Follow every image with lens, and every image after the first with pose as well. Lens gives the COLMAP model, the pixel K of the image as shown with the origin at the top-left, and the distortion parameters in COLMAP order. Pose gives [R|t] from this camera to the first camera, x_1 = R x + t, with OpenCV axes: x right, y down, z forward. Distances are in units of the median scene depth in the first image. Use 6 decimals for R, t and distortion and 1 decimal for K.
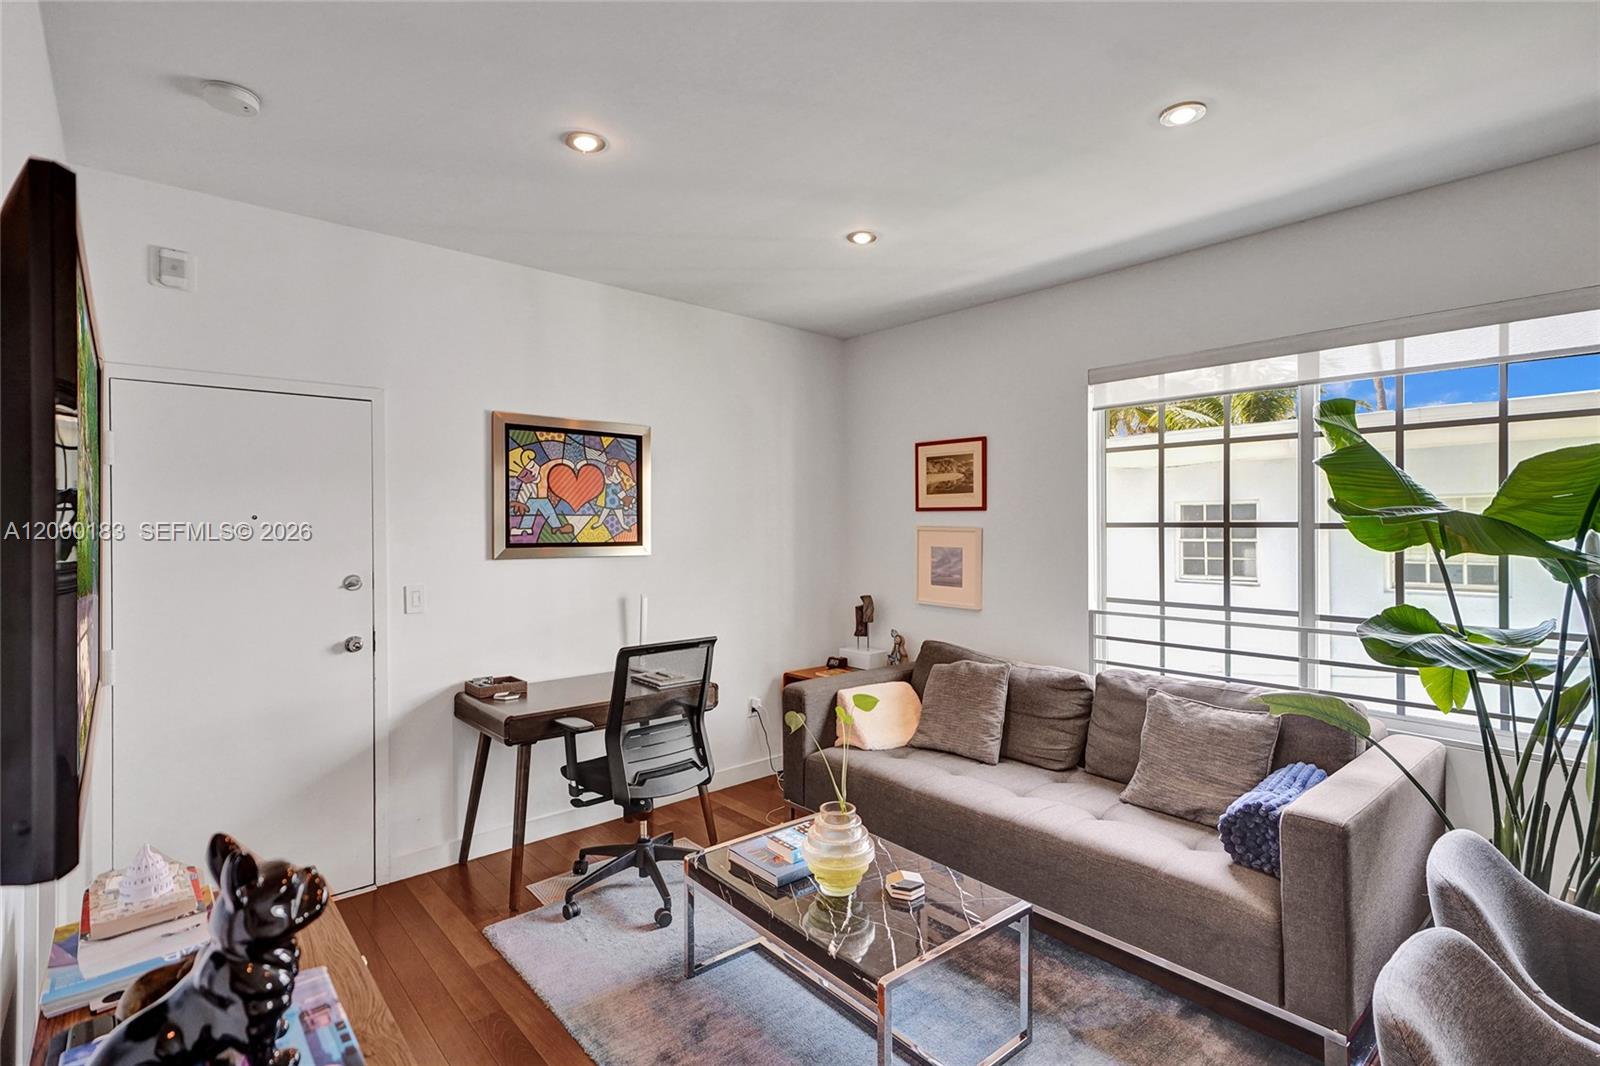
lens RADIAL K [[761.1, 0, 801.9], [0, 761.1, 517.2], [0, 0, 1]] dist [0.009249, 0.000434]
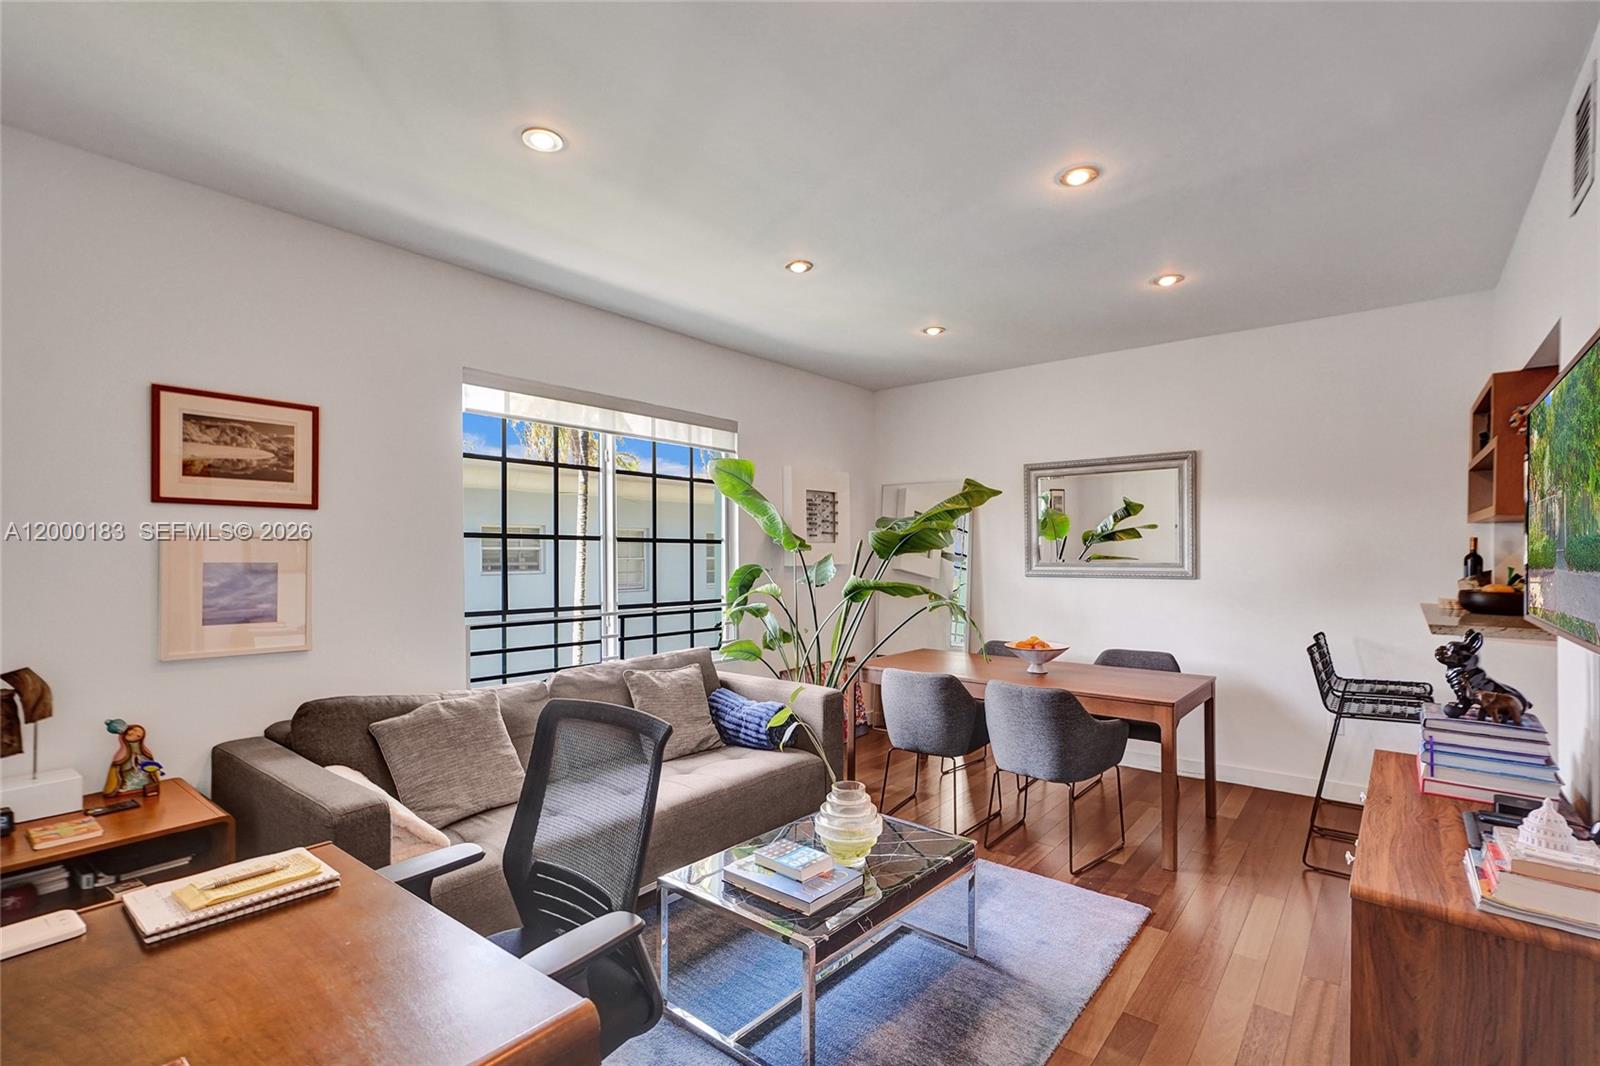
lens RADIAL K [[736.0, 0, 800.0], [0, 736.0, 546.8], [0, 0, 1]] dist [-0.000116, -0.000072]
pose [[-0.161952, 0.013284, 0.986709, -0.508503], [-0.006347, 0.999875, -0.014503, 0.032838], [-0.986778, -0.008612, -0.161847, 0.651669]]
